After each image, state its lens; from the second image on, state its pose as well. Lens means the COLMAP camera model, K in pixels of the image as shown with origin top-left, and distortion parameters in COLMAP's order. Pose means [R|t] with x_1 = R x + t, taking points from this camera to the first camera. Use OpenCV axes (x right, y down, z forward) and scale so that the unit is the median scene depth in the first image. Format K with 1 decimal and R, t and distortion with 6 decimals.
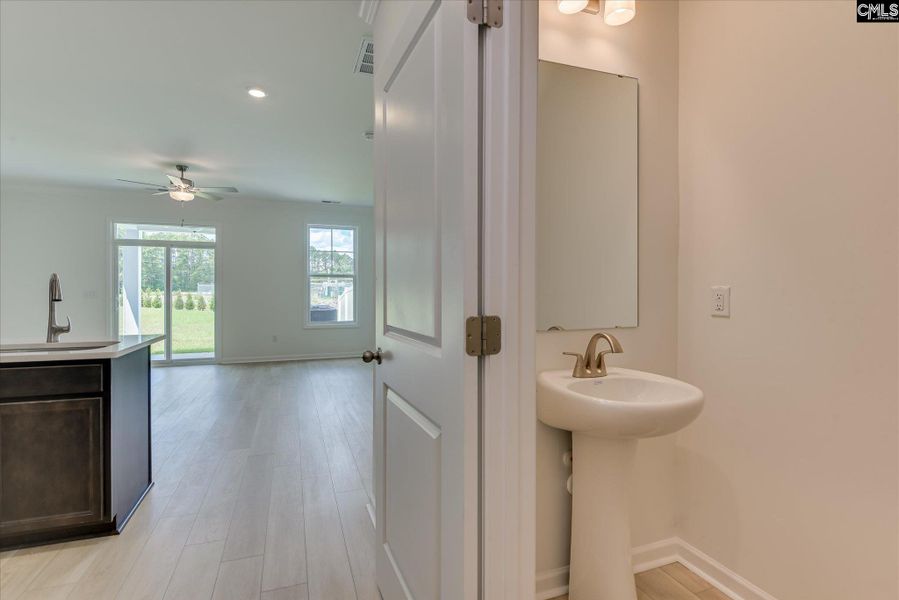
lens RADIAL K [[415.2, 0, 426.6], [0, 415.2, 292.1], [0, 0, 1]] dist [0.016499, -0.016130]
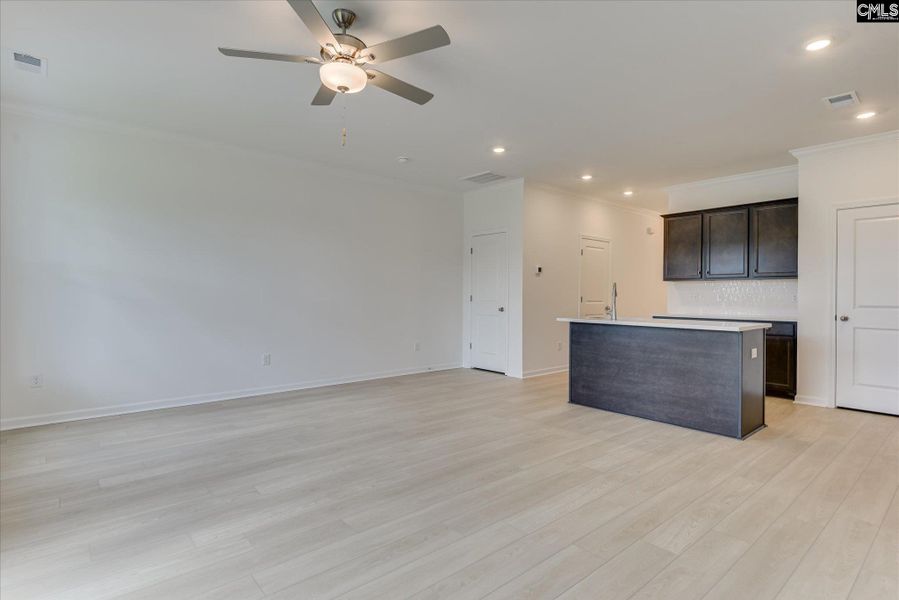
lens RADIAL K [[455.8, 0, 452.7], [0, 455.8, 298.0], [0, 0, 1]] dist [0.017399, -0.000862]
pose [[-0.389410, -0.009842, 0.921012, -0.879802], [-0.004646, 0.999951, 0.008721, 0.004116], [-0.921053, -0.000883, -0.389437, 0.866646]]
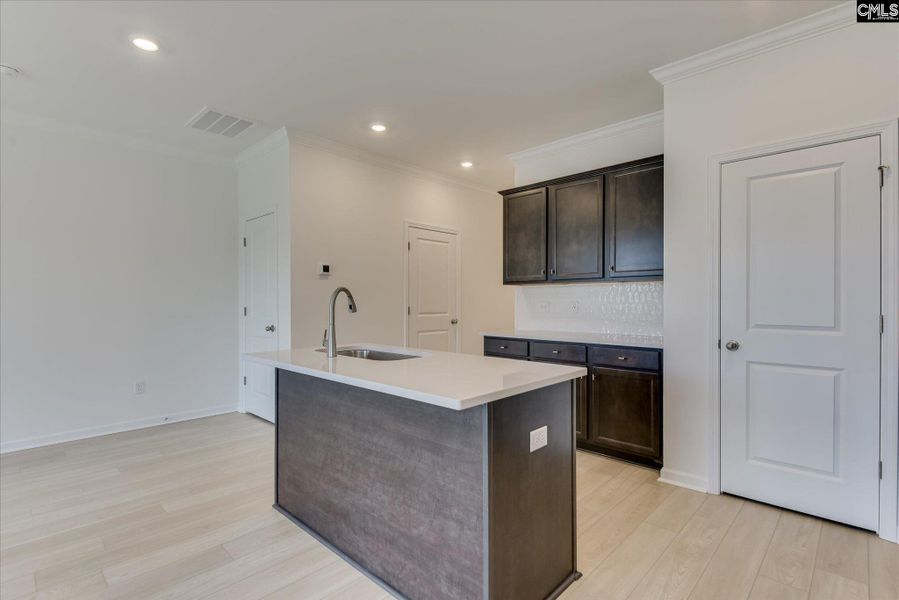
lens RADIAL K [[427.0, 0, 454.2], [0, 427.0, 303.1], [0, 0, 1]] dist [0.028137, -0.000095]
pose [[-0.476314, -0.006190, 0.879254, -0.684538], [0.004578, 0.999944, 0.009519, -0.004511], [-0.879263, 0.008559, -0.476259, 0.439115]]
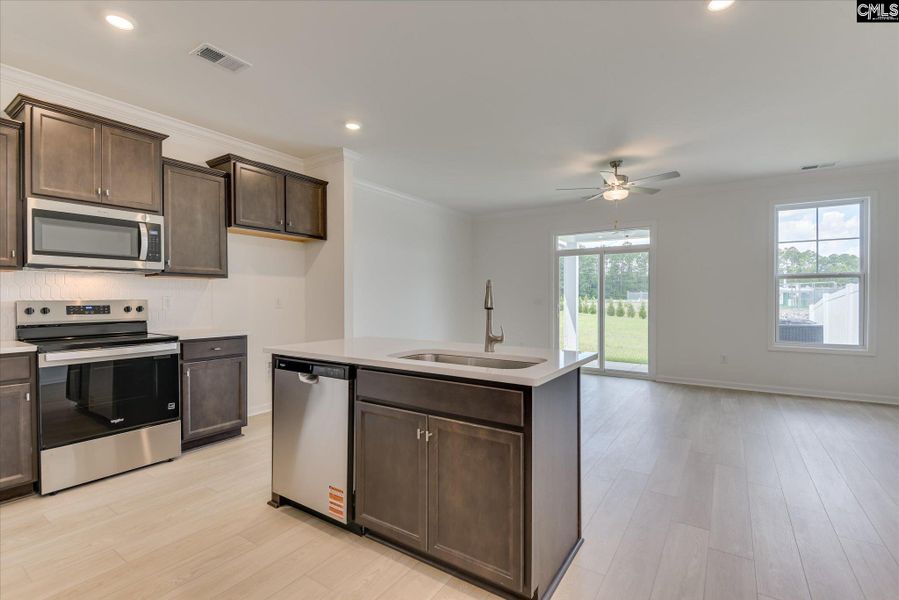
lens RADIAL K [[410.5, 0, 450.2], [0, 410.5, 302.3], [0, 0, 1]] dist [0.017845, -0.017913]
pose [[0.615393, 0.006608, -0.788193, -0.077480], [-0.002093, 0.999975, 0.006750, 0.000255], [0.788218, -0.002504, 0.615391, 0.126872]]
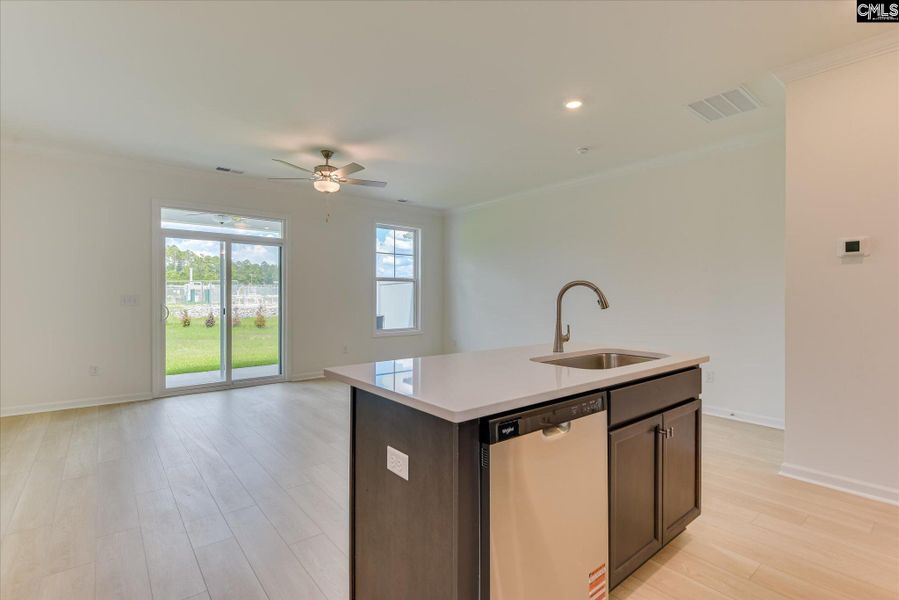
lens RADIAL K [[427.2, 0, 452.5], [0, 427.2, 299.3], [0, 0, 1]] dist [0.013648, -0.000252]
pose [[0.930127, -0.001312, 0.367237, -0.534800], [-0.001380, 0.999974, 0.007067, -0.002812], [-0.367237, -0.007080, 0.930101, 0.064054]]
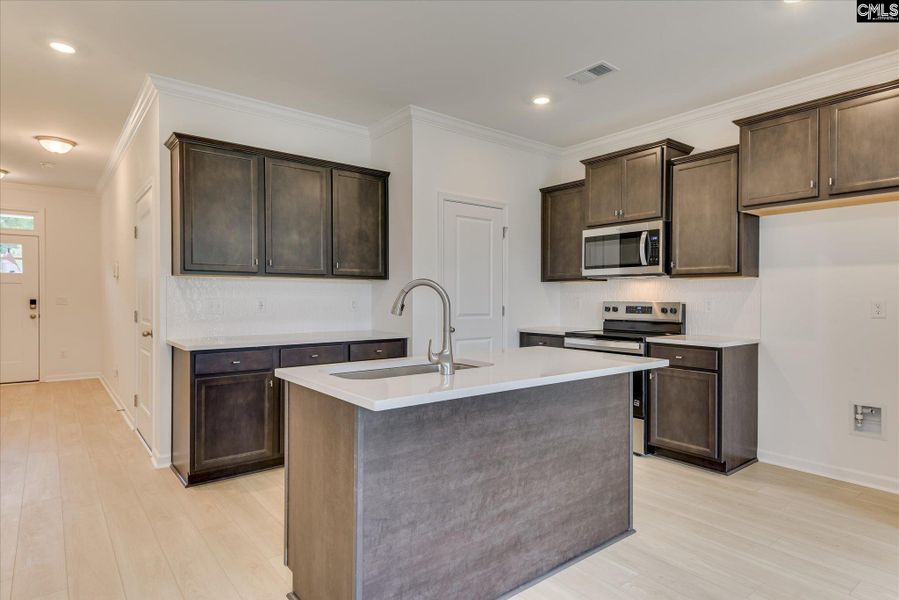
lens RADIAL K [[506.0, 0, 449.5], [0, 506.0, 300.0], [0, 0, 1]] dist [0.031505, -0.000090]
pose [[-0.938559, -0.001688, -0.345114, -0.219920], [-0.005265, 0.999942, 0.009426, -0.005679], [0.345078, 0.010664, -0.938513, 0.649997]]
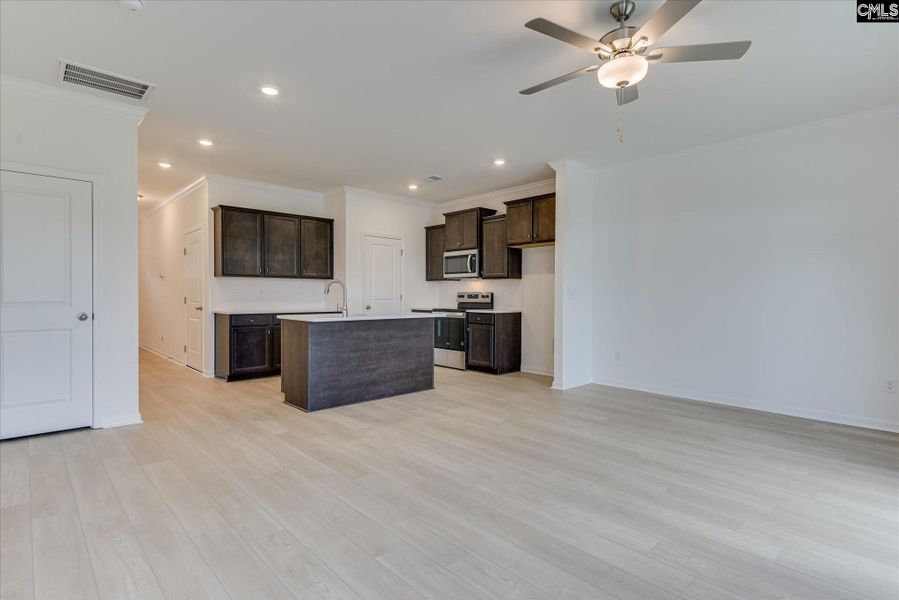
lens RADIAL K [[455.8, 0, 452.7], [0, 455.8, 298.0], [0, 0, 1]] dist [0.017399, -0.000862]
pose [[-0.903991, -0.000937, -0.427550, -0.168116], [-0.006379, 0.999916, 0.011297, 0.004312], [0.427503, 0.012940, -0.903921, 1.097032]]
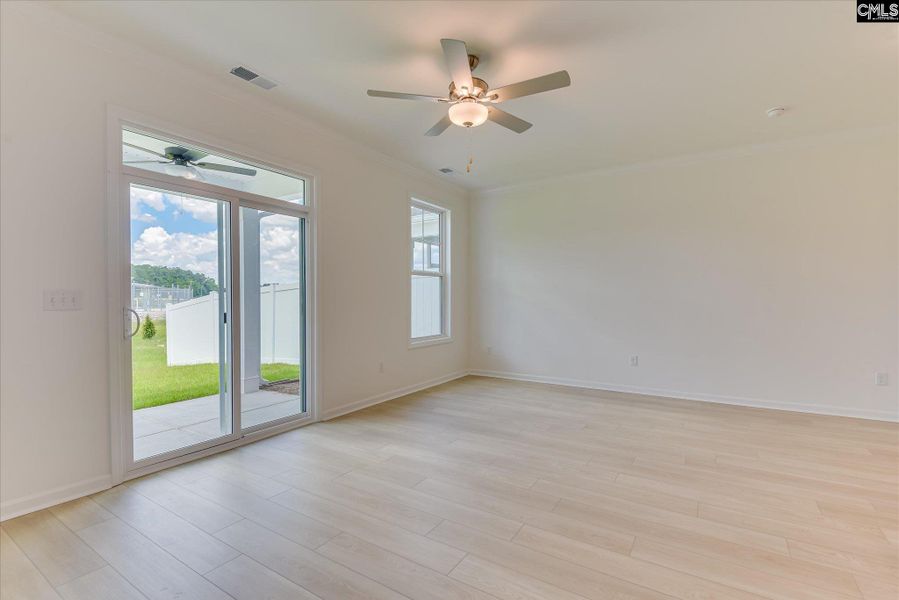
lens RADIAL K [[410.5, 0, 450.2], [0, 410.5, 302.3], [0, 0, 1]] dist [0.017845, -0.017913]
pose [[0.769411, -0.006977, 0.638716, -0.756496], [0.001728, 0.999959, 0.008841, 0.005532], [-0.638751, -0.005698, 0.769392, 0.483336]]
